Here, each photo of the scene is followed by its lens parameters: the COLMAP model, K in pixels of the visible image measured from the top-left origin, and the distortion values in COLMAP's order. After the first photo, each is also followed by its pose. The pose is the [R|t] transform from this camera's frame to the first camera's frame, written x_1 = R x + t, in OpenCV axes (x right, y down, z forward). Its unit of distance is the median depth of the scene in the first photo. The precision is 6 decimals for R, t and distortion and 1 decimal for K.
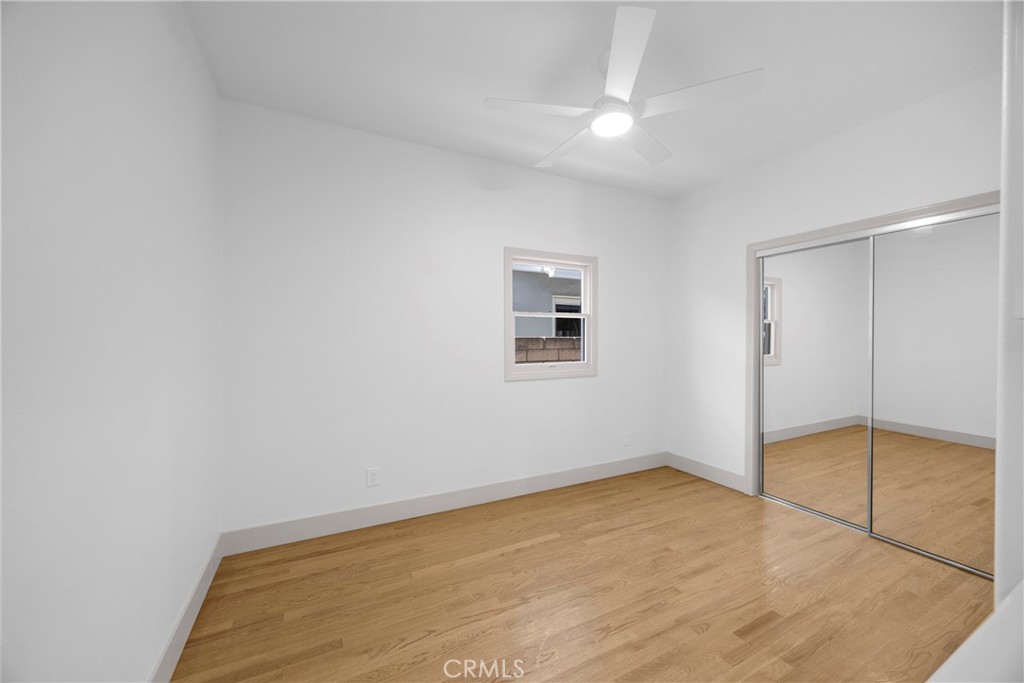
lens RADIAL K [[385.8, 0, 511.0], [0, 385.8, 340.1], [0, 0, 1]] dist [-0.008092, -0.000077]
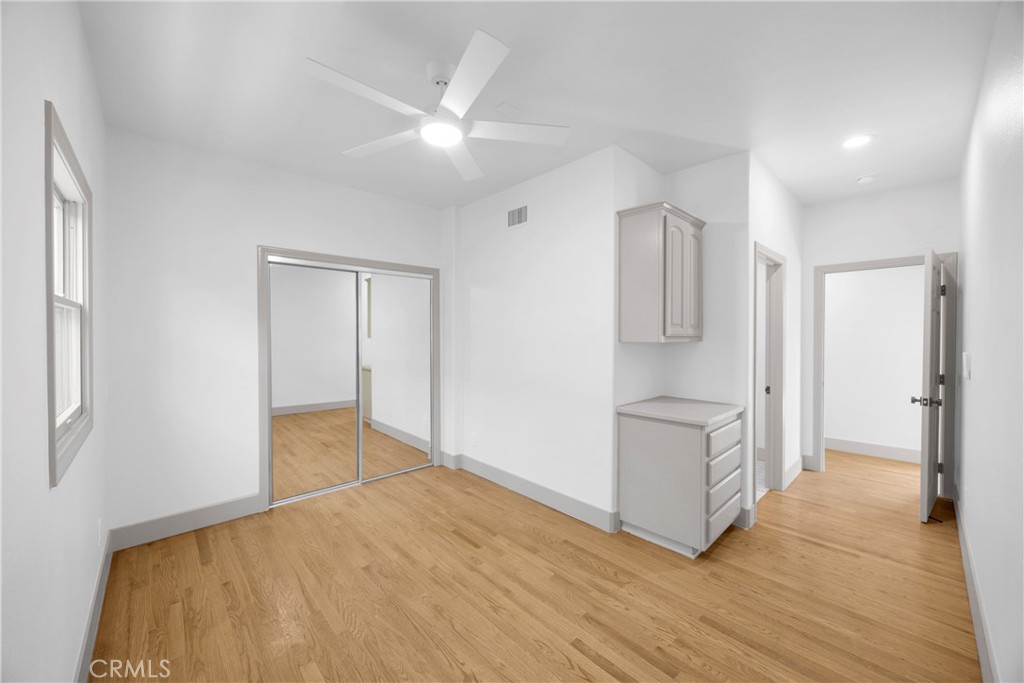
lens RADIAL K [[385.8, 0, 510.4], [0, 385.8, 338.9], [0, 0, 1]] dist [-0.008092, -0.000077]
pose [[-0.287734, -0.006345, 0.957689, -0.545817], [0.007777, 0.999930, 0.008962, -0.029523], [-0.957679, 0.010027, -0.287665, 0.825763]]
